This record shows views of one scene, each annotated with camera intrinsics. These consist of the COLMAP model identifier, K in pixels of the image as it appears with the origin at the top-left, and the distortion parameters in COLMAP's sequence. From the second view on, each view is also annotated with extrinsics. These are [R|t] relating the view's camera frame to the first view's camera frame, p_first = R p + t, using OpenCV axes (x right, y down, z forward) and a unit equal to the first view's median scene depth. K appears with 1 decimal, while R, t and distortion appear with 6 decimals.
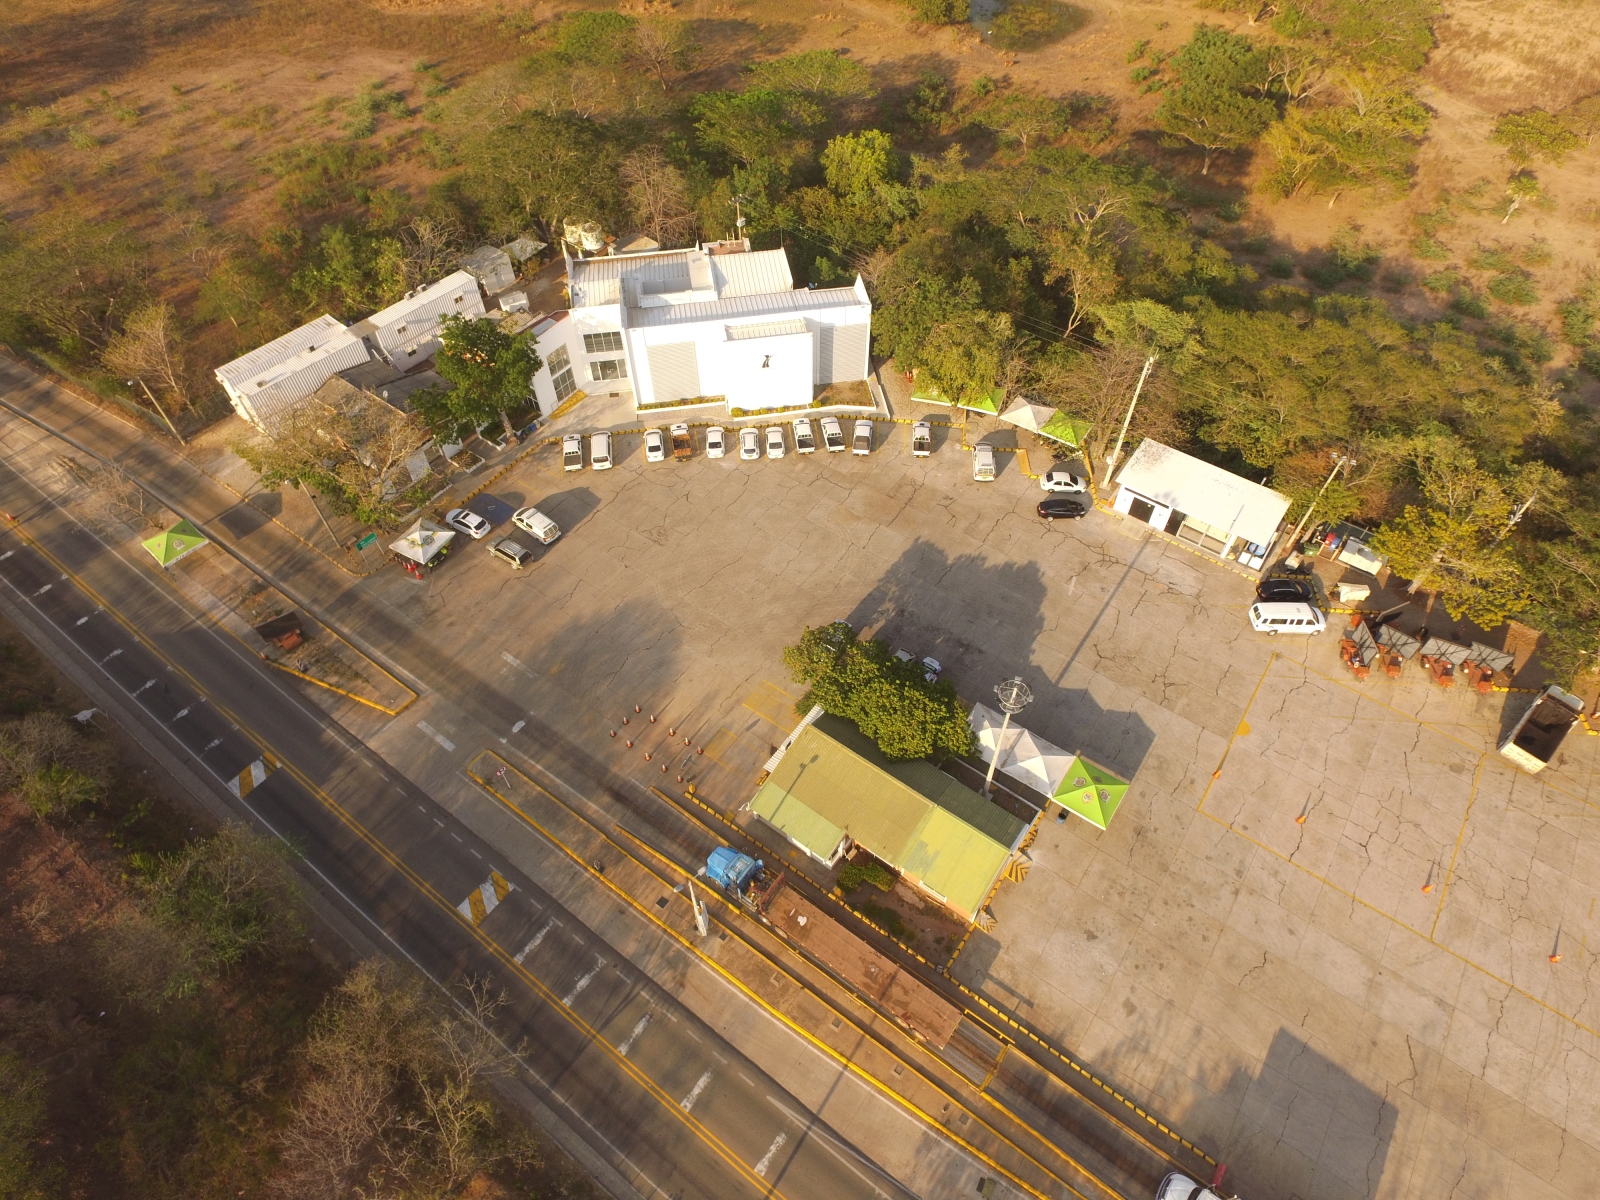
lens RADIAL K [[943.5, 0, 800.0], [0, 943.5, 600.0], [0, 0, 1]] dist [-0.019057, 0.018917]
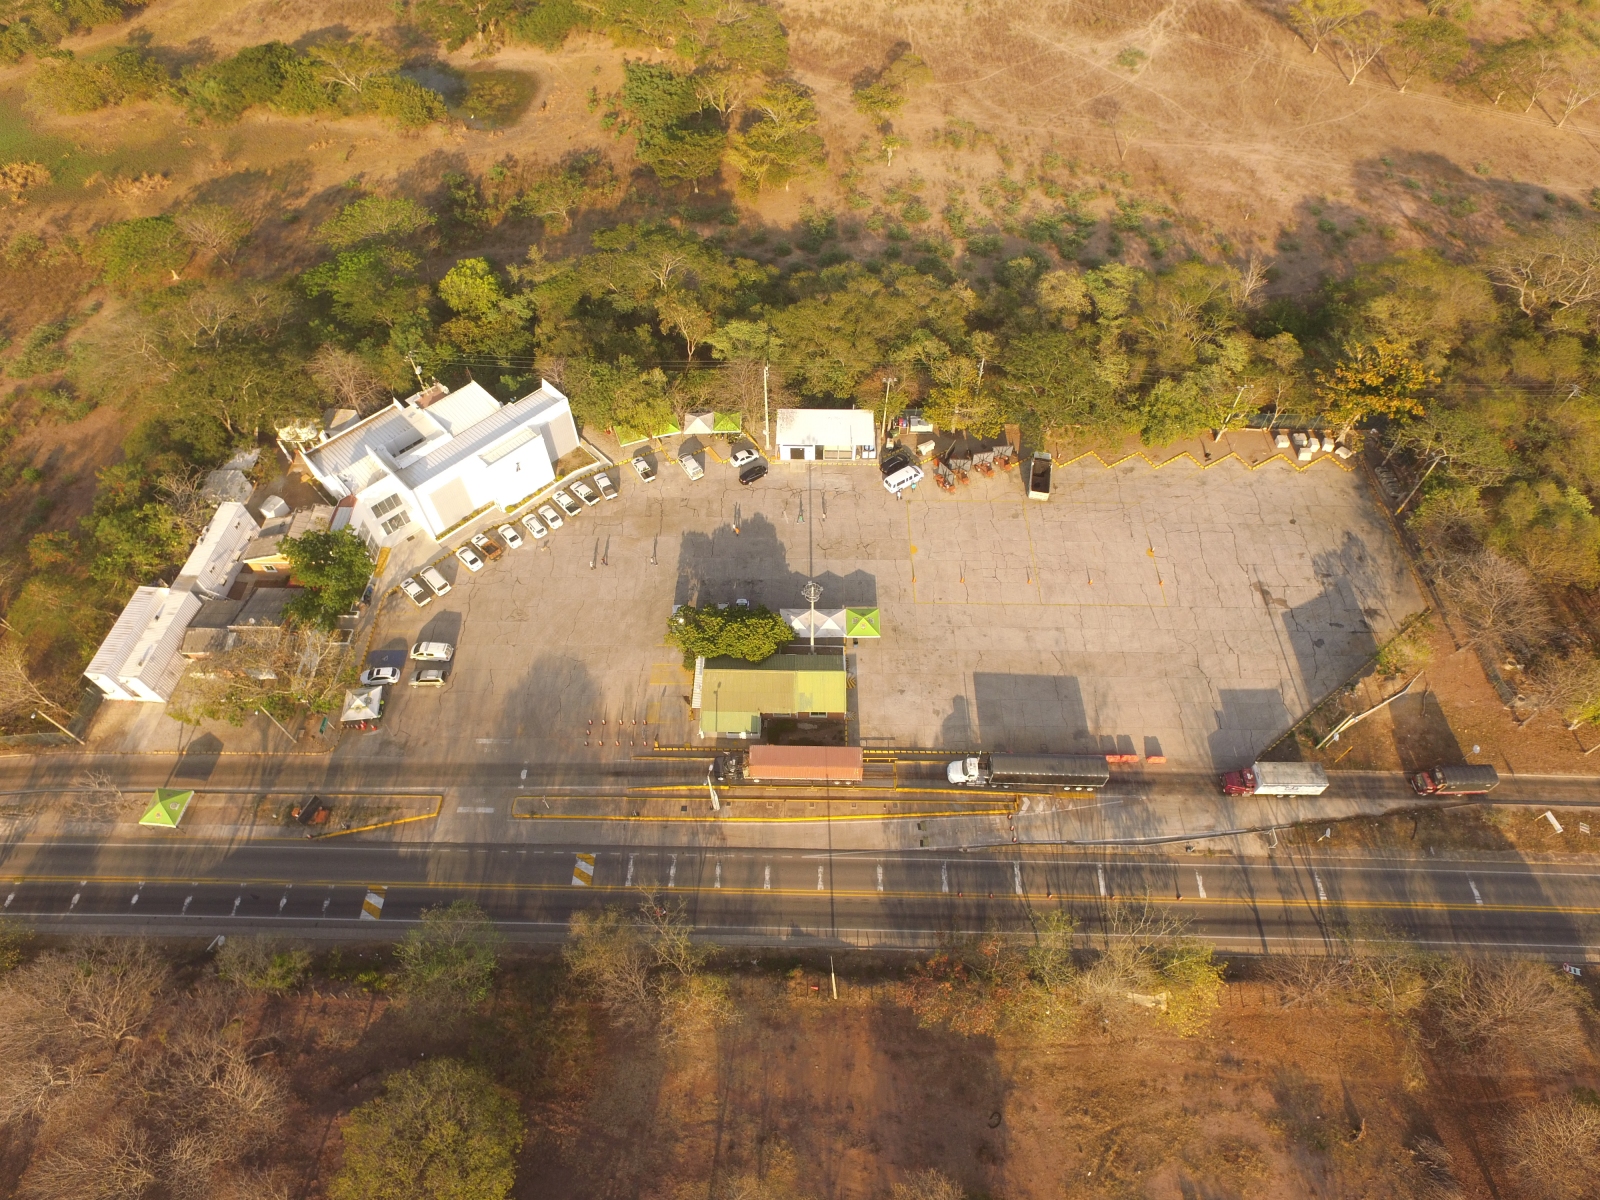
lens RADIAL K [[943.5, 0, 800.0], [0, 943.5, 600.0], [0, 0, 1]] dist [-0.019057, 0.018917]
pose [[0.816158, -0.470116, 0.335971, -0.260479], [0.448425, 0.882008, 0.144834, -0.100981], [-0.364418, 0.032450, 0.930670, -0.427013]]
